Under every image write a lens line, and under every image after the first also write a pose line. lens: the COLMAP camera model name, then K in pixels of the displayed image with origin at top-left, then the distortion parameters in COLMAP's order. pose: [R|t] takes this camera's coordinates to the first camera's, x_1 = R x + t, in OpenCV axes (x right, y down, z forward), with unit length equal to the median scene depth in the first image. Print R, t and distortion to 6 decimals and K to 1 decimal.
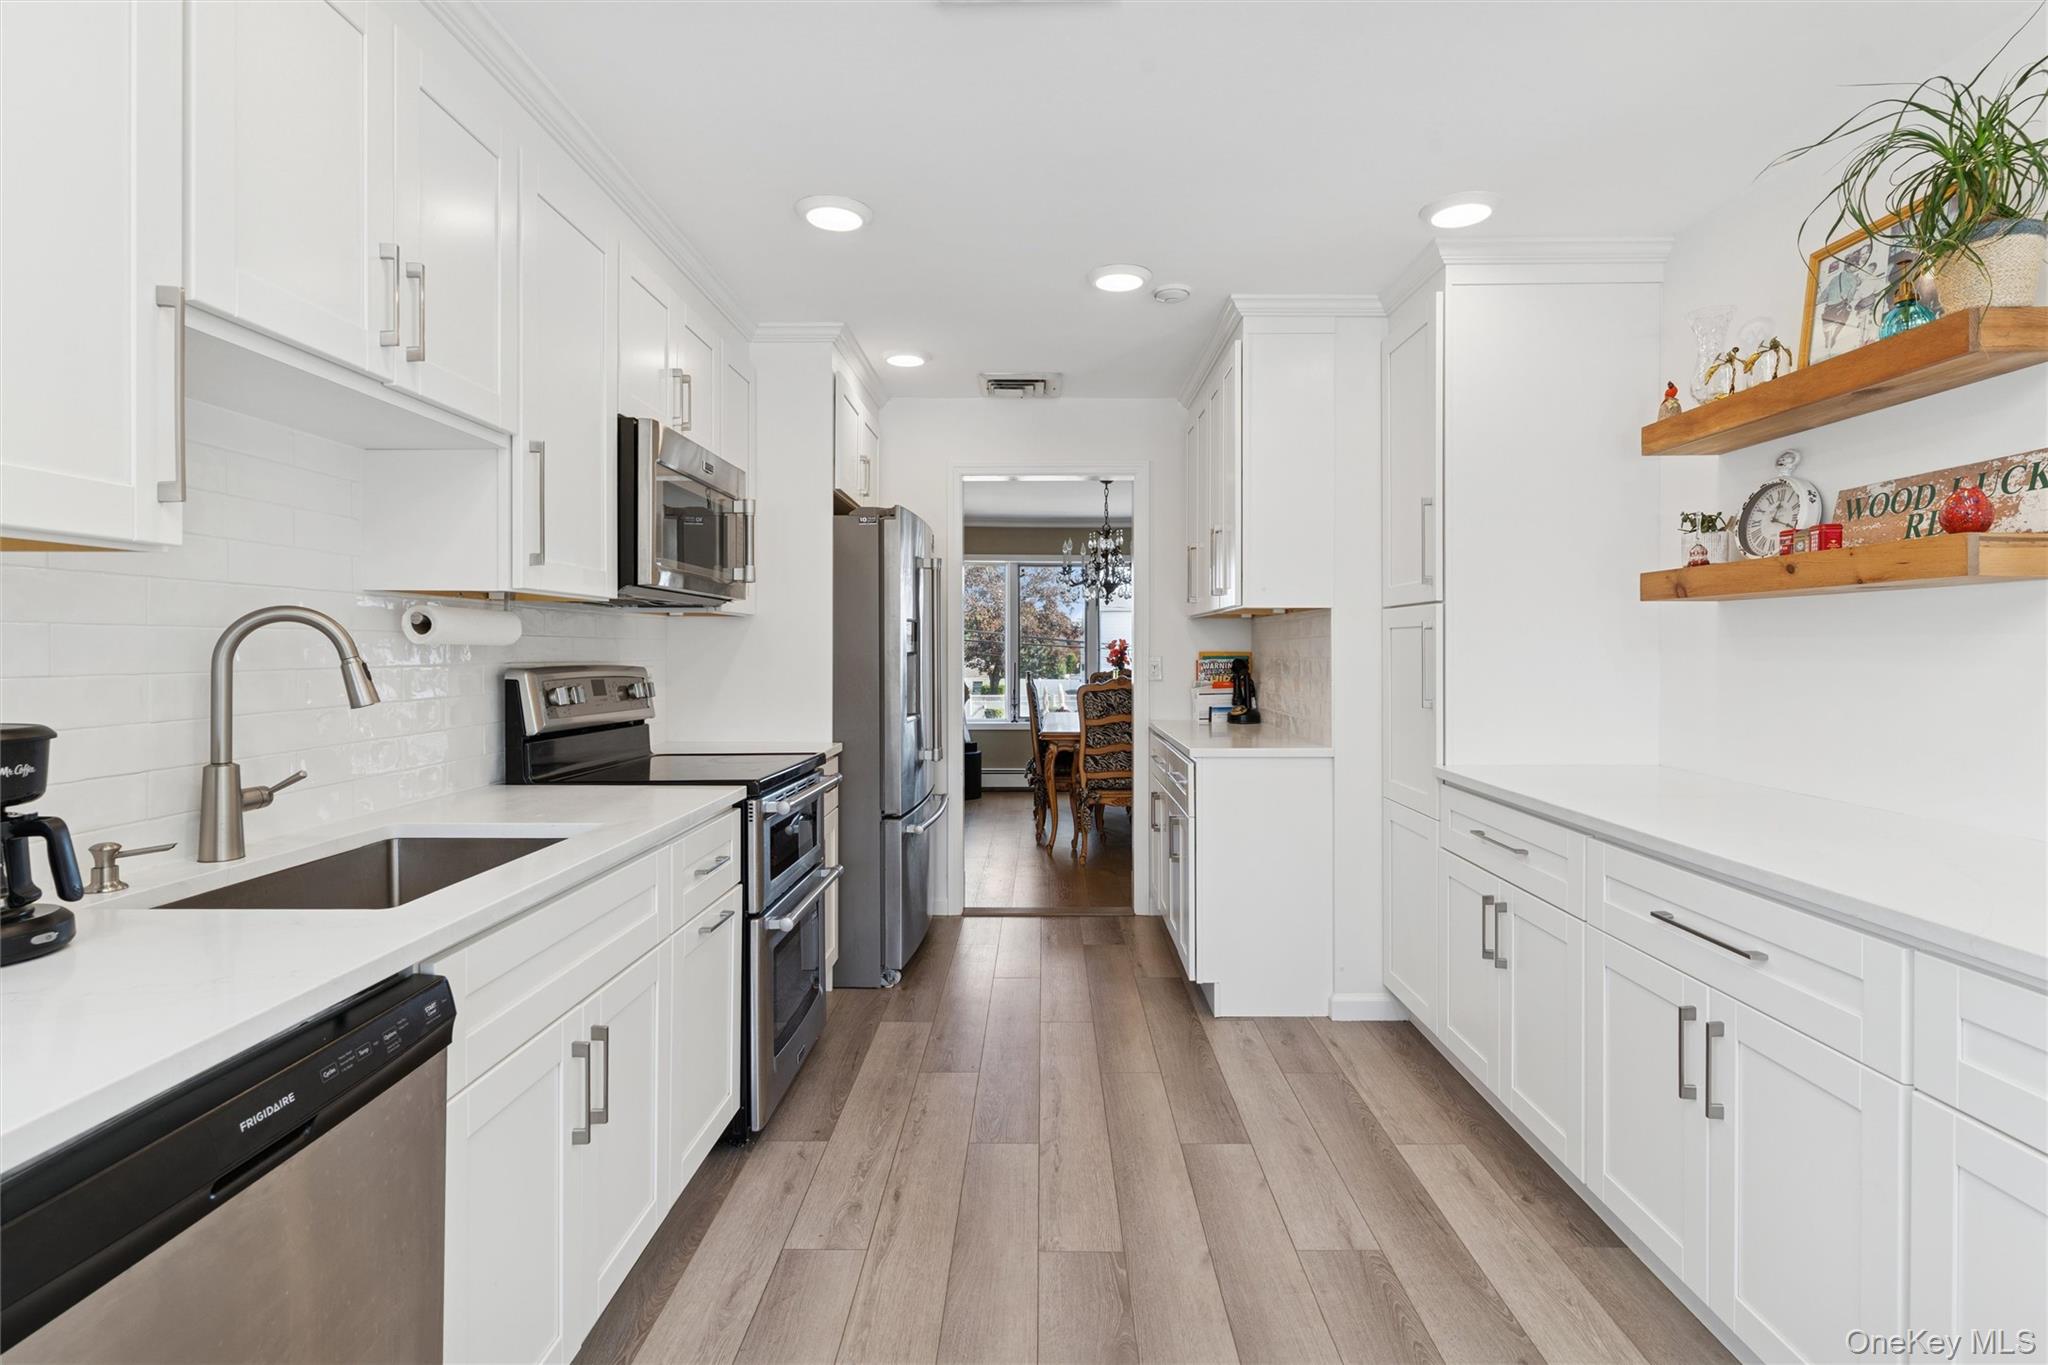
lens RADIAL K [[997.1, 0, 1035.3], [0, 997.1, 643.0], [0, 0, 1]] dist [0.000743, -0.000232]
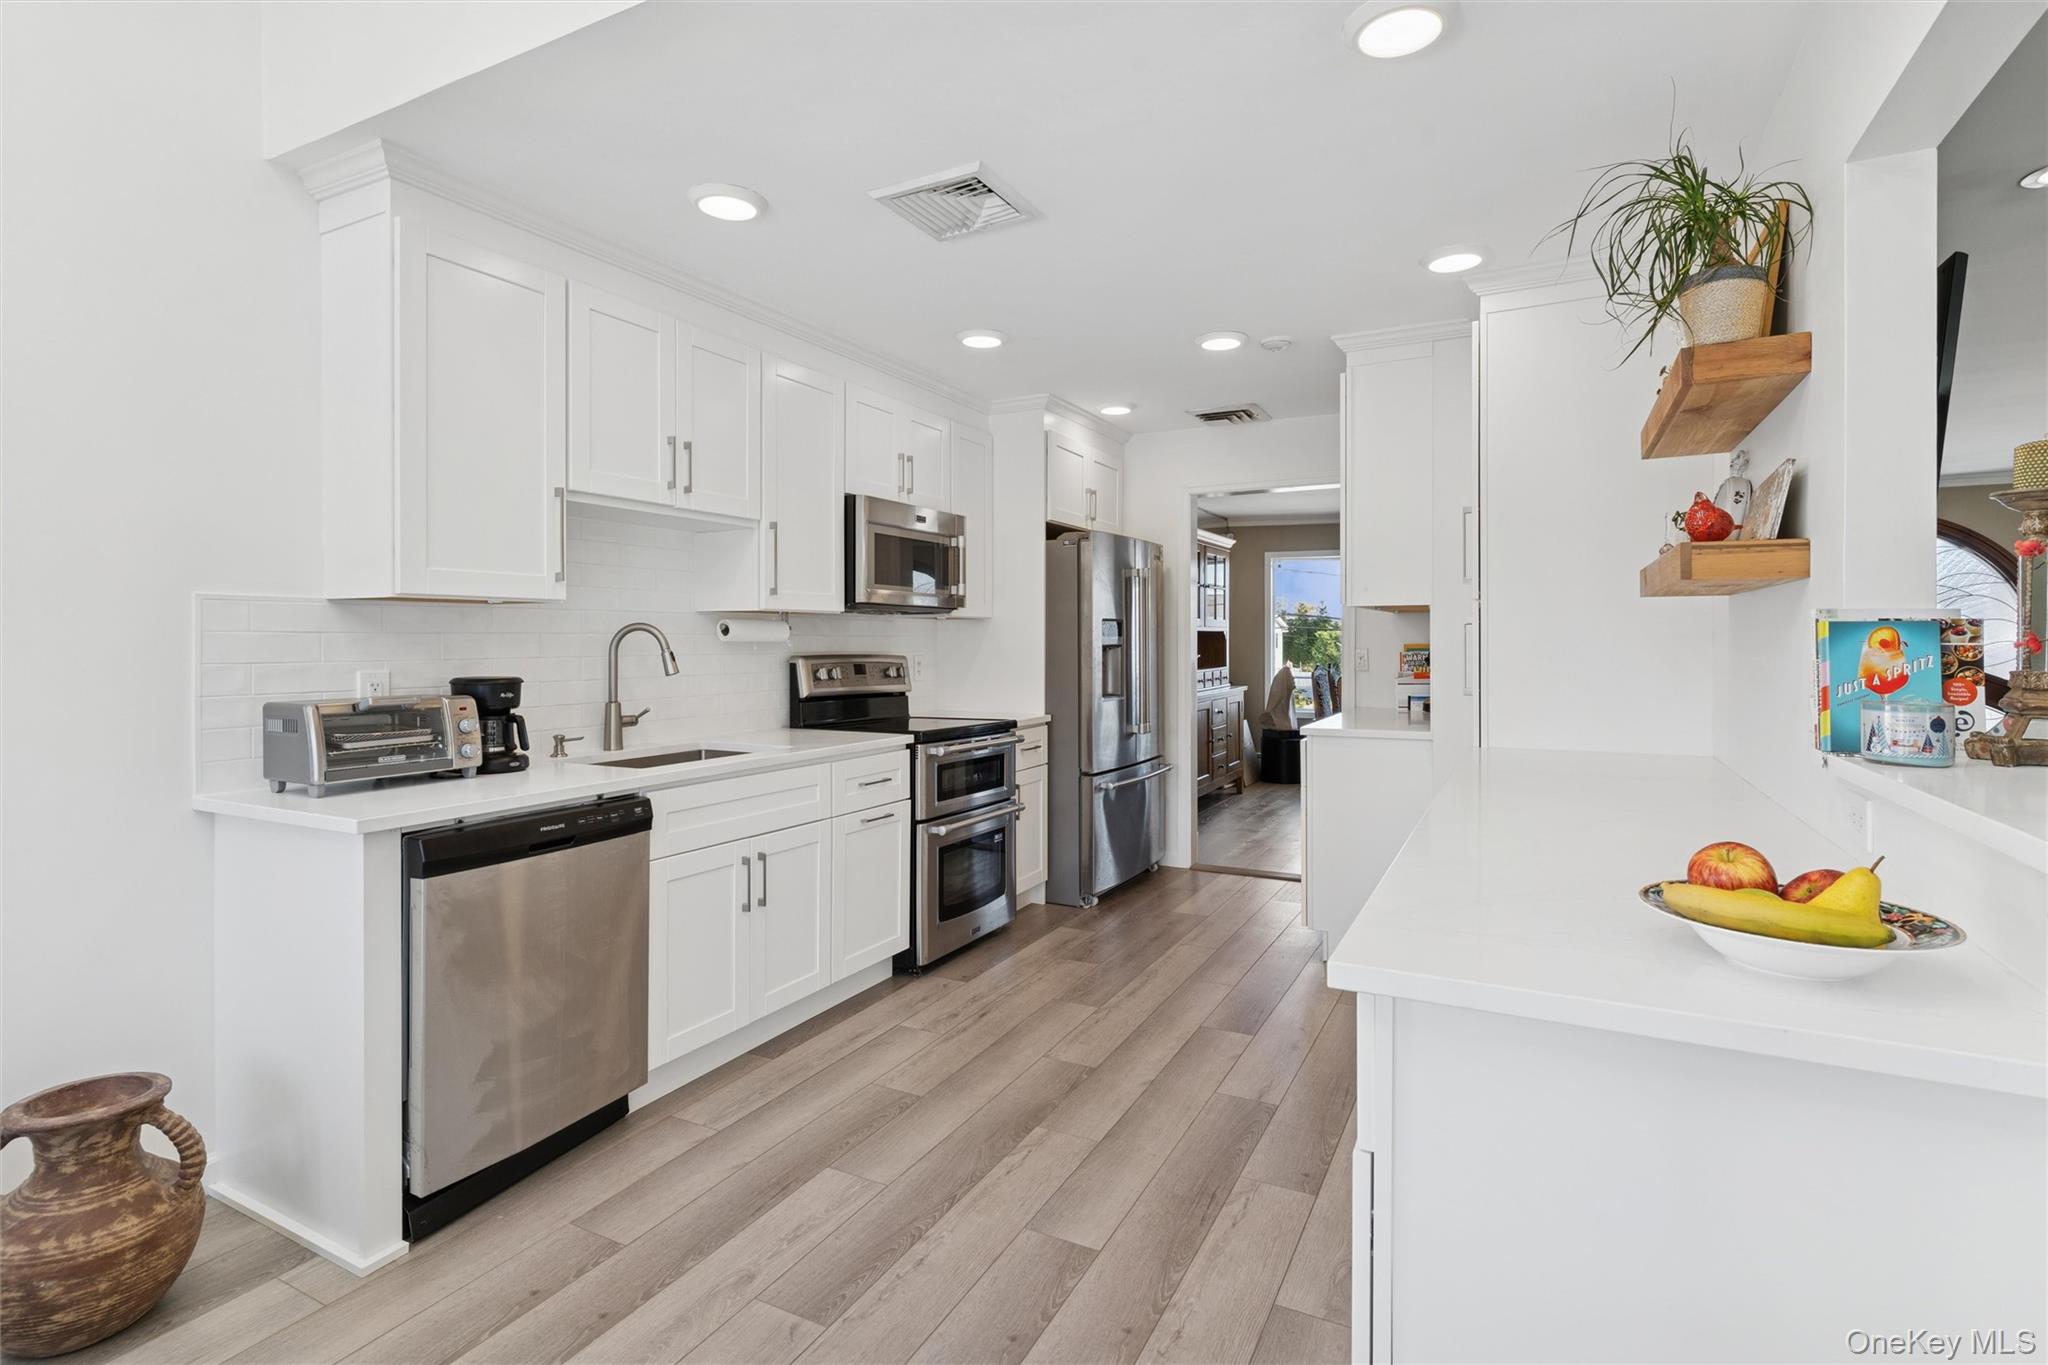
lens RADIAL K [[1009.4, 0, 1018.6], [0, 1009.4, 631.1], [0, 0, 1]] dist [-0.001424, -0.000268]
pose [[0.885094, -0.006919, -0.465361, 0.558723], [0.005340, 0.999975, -0.004710, -0.004959], [0.465382, 0.001684, 0.885108, -0.273235]]
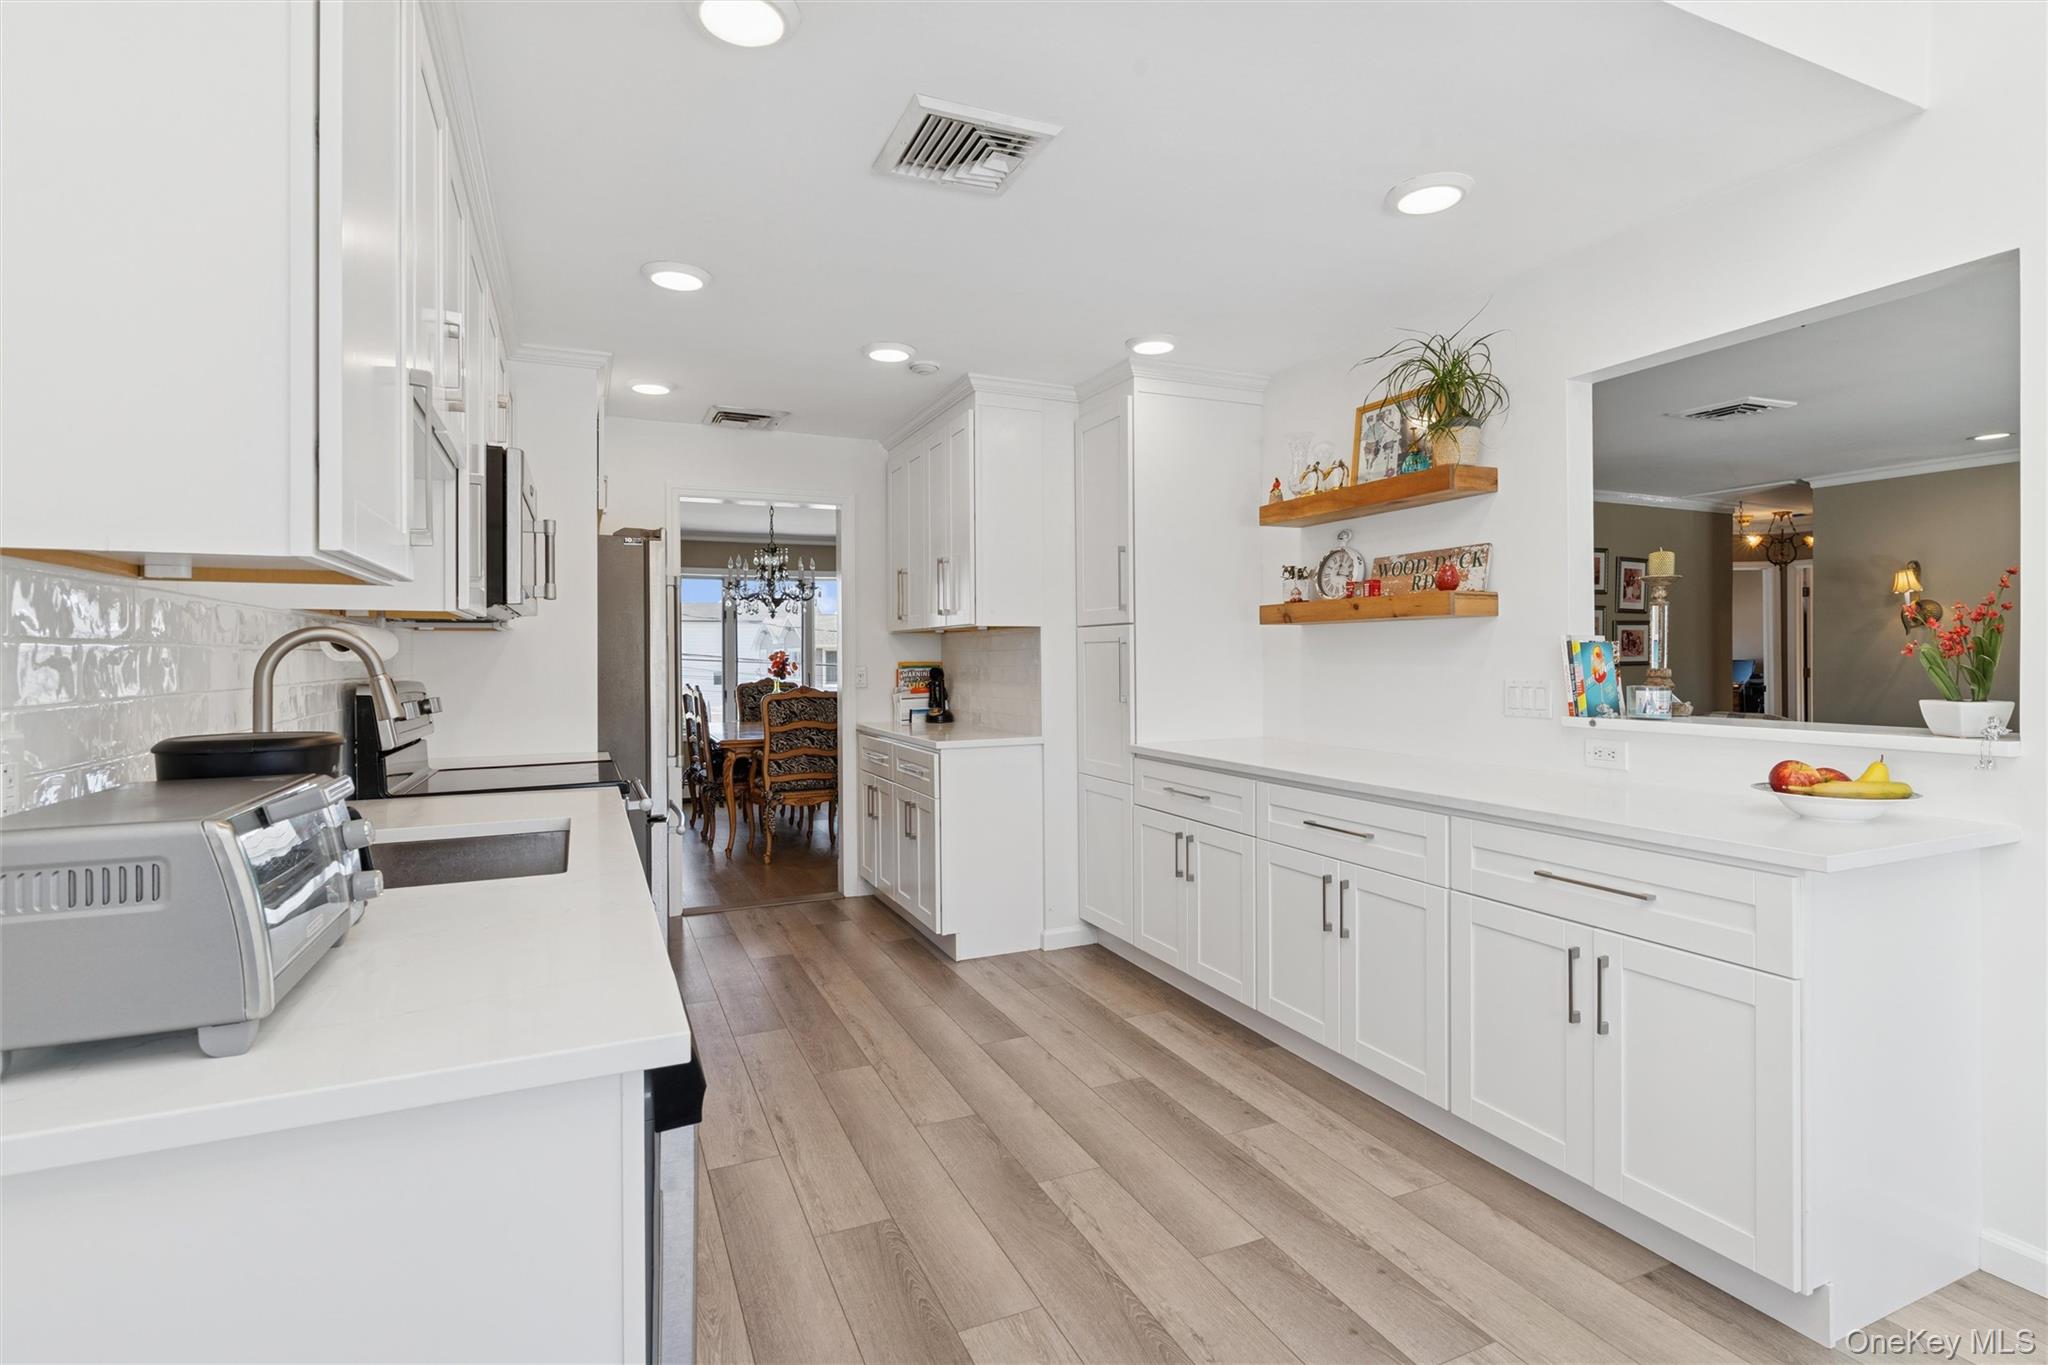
lens RADIAL K [[997.1, 0, 1035.3], [0, 997.1, 643.0], [0, 0, 1]] dist [0.000743, -0.000232]
pose [[0.905380, -0.001205, 0.424600, -0.339577], [0.005524, 0.999945, -0.008941, -0.003935], [-0.424566, 0.010441, 0.905337, -0.203537]]
